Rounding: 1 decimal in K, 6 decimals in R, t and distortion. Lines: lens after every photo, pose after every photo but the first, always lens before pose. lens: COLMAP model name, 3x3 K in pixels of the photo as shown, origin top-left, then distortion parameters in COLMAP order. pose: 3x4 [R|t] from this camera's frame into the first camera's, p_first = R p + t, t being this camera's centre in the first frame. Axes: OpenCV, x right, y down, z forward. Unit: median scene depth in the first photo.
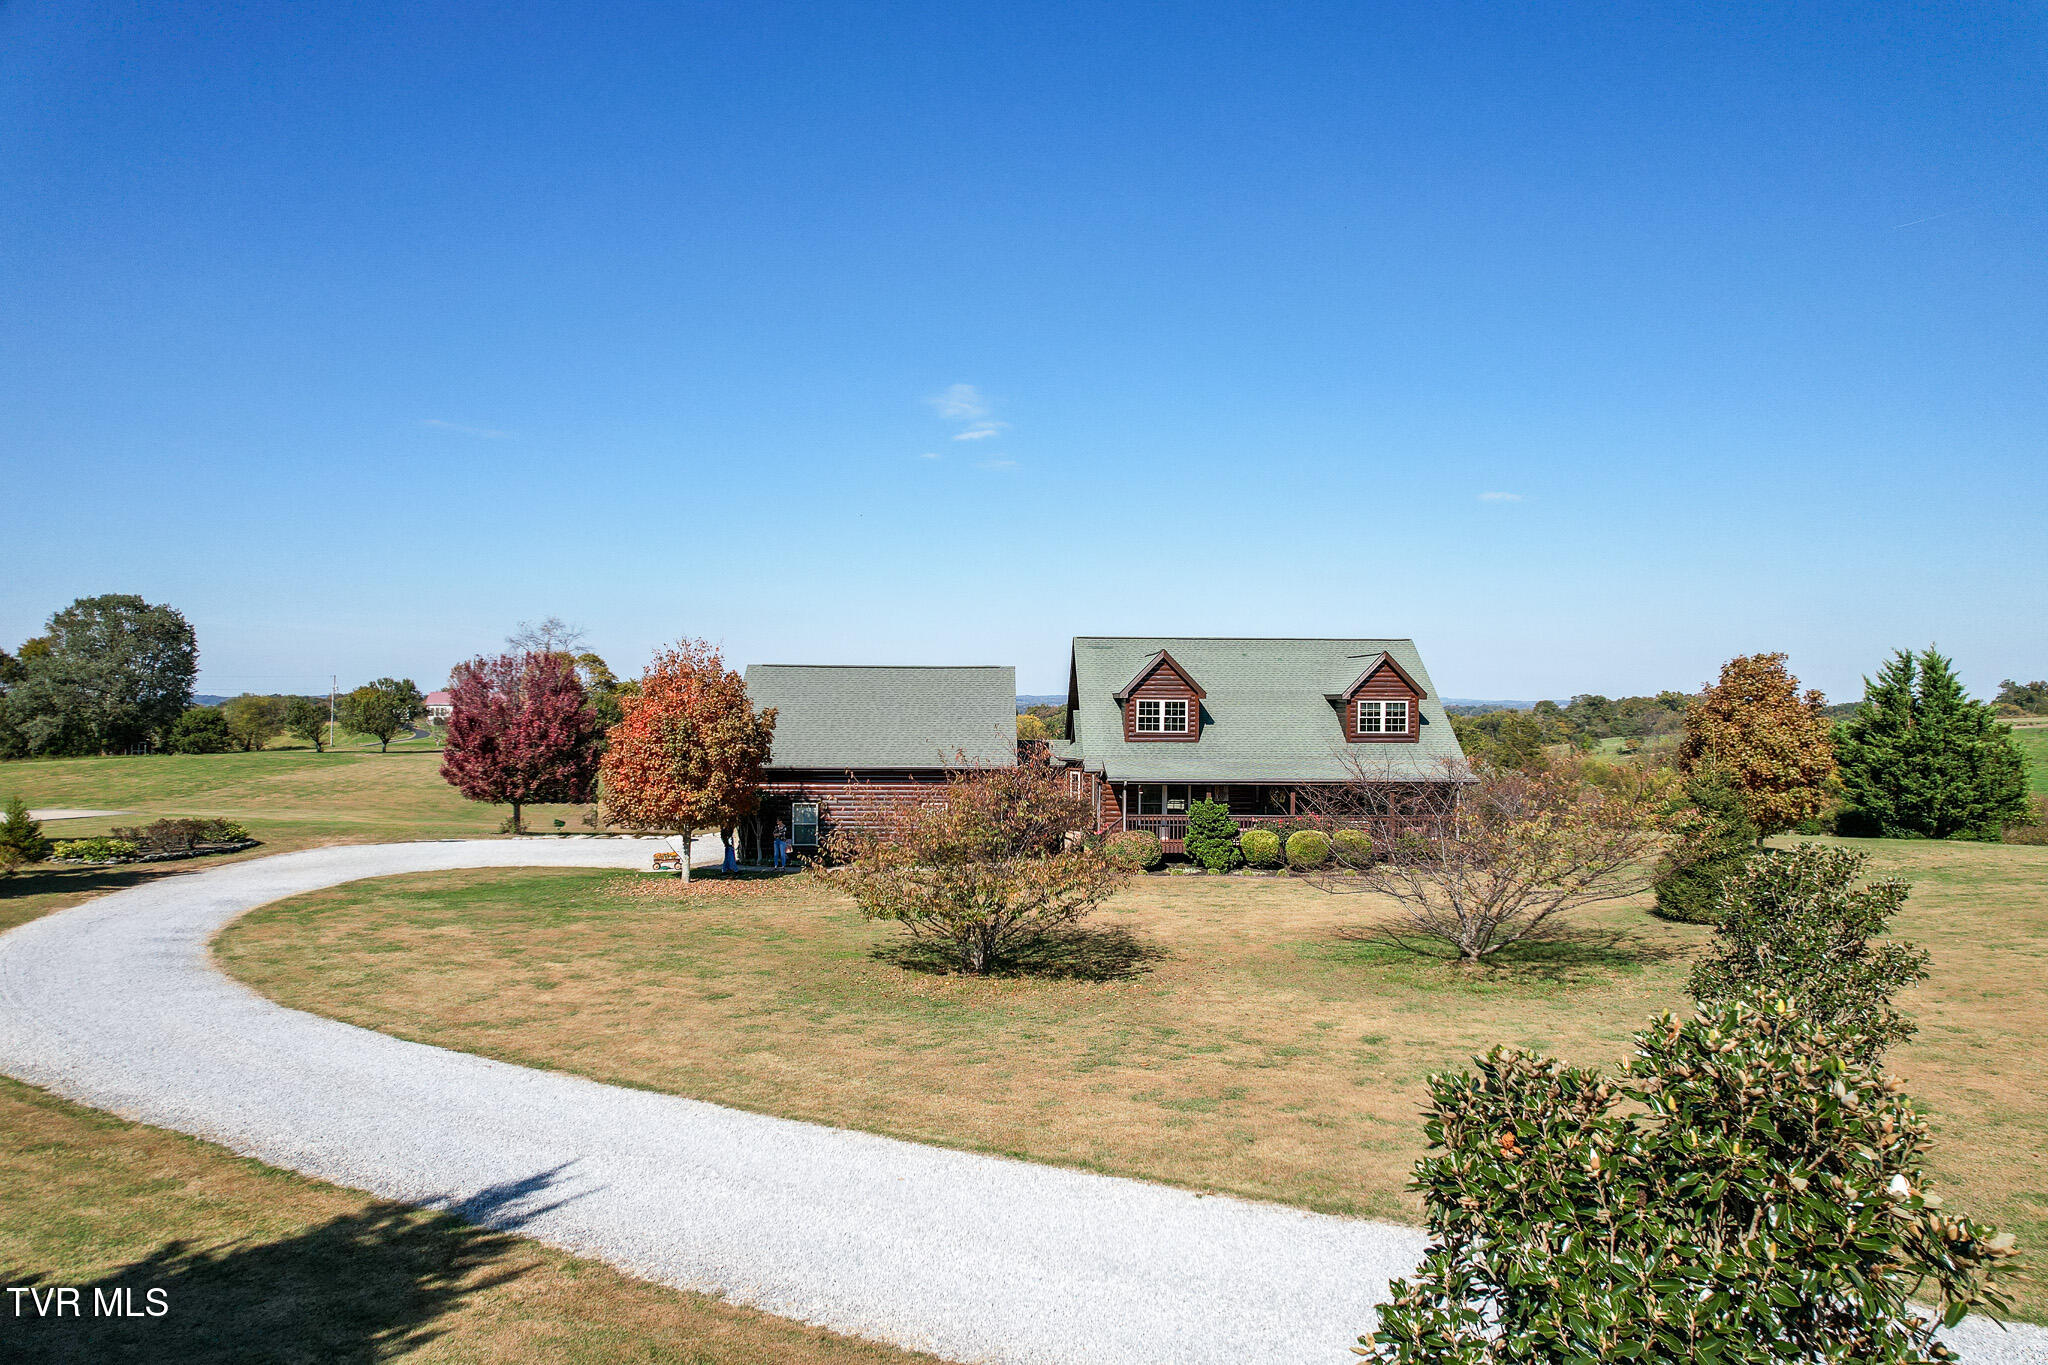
lens RADIAL K [[1305.2, 0, 1031.0], [0, 1305.2, 691.2], [0, 0, 1]] dist [-0.061648, 0.055582]
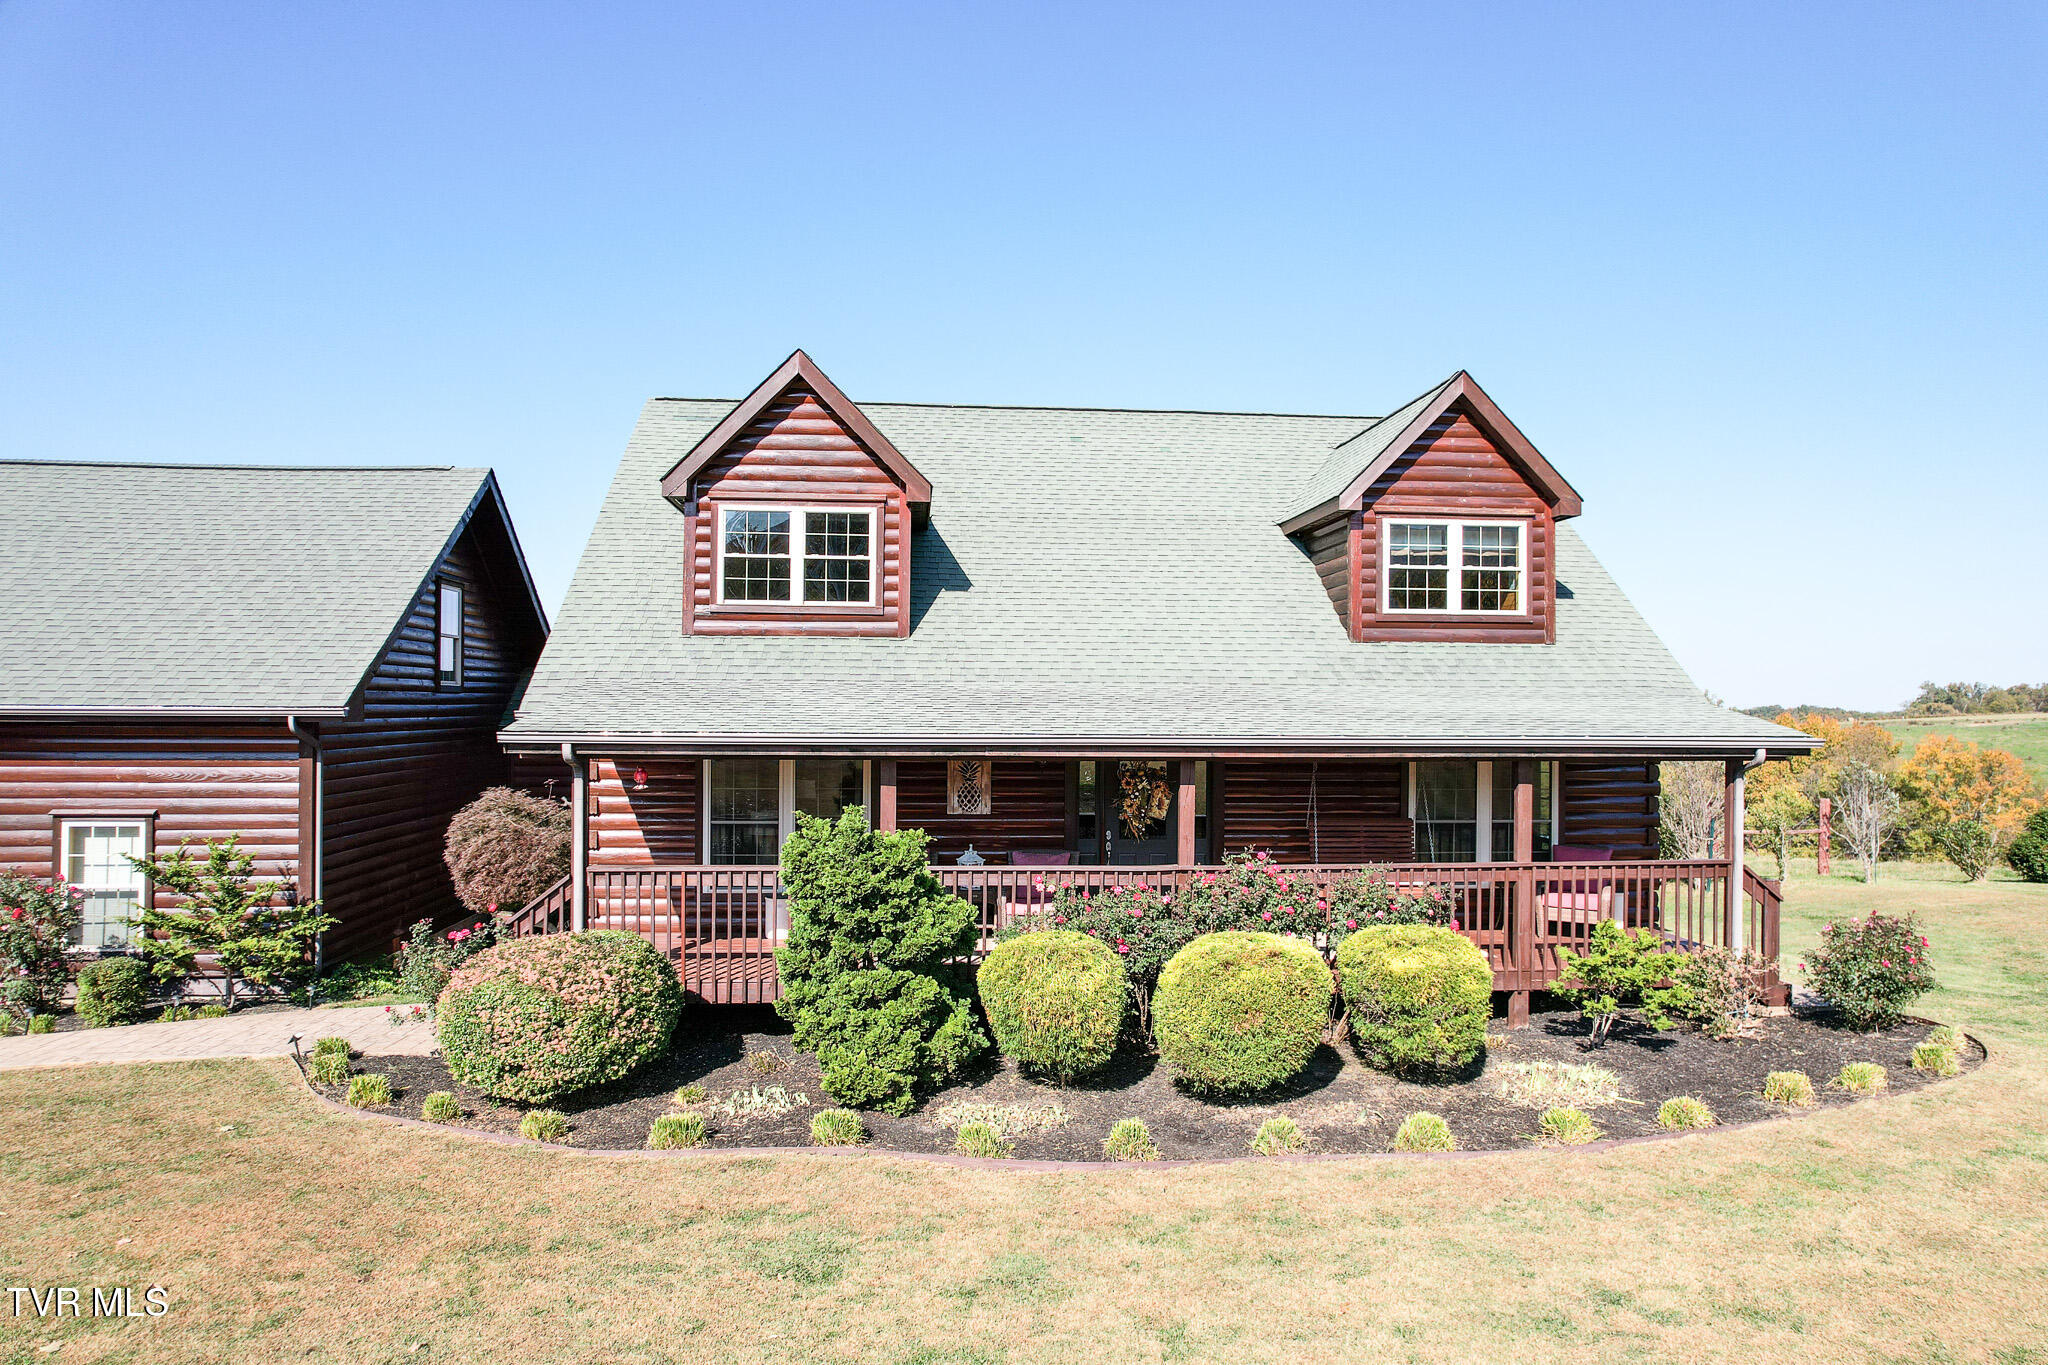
lens RADIAL K [[1323.0, 0, 1024.0], [0, 1323.0, 682.5], [0, 0, 1]] dist [-0.058754, 0.051047]
pose [[0.998589, 0.000903, 0.053094, 0.139589], [-0.000380, 0.999951, -0.009855, 0.054074], [-0.053100, 0.009821, 0.998541, 0.663056]]
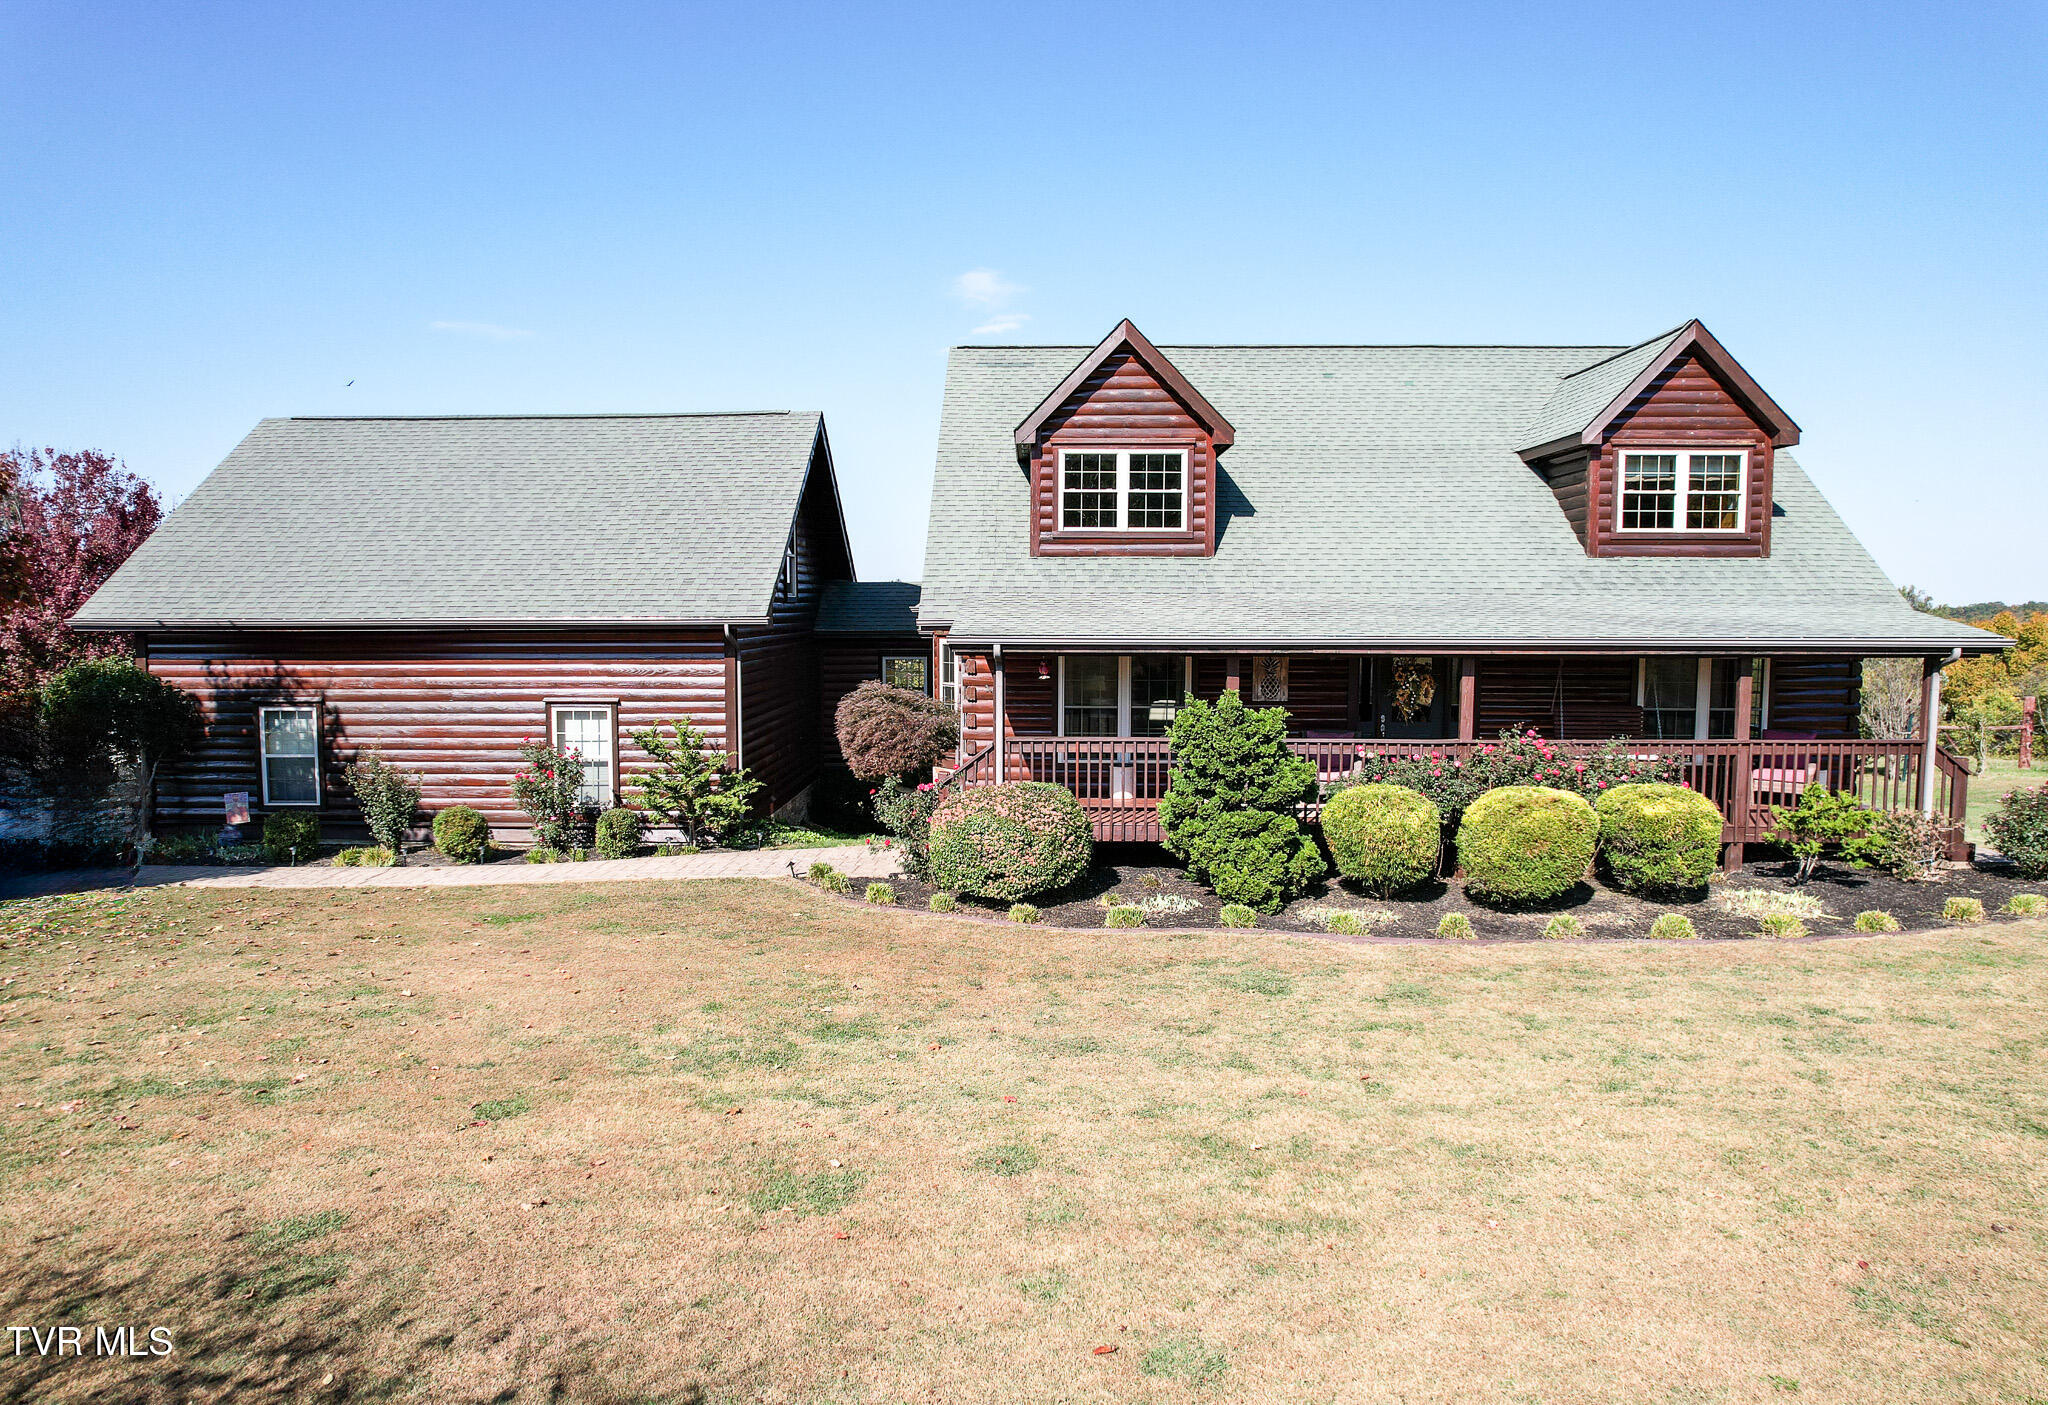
lens RADIAL K [[1357.2, 0, 999.0], [0, 1357.2, 701.4], [0, 0, 1]] dist [-0.069907, 0.067388]
pose [[0.997897, -0.001407, -0.064812, 0.089225], [0.006433, 0.996979, 0.077399, 0.051135], [0.064507, -0.077654, 0.994891, 0.576964]]
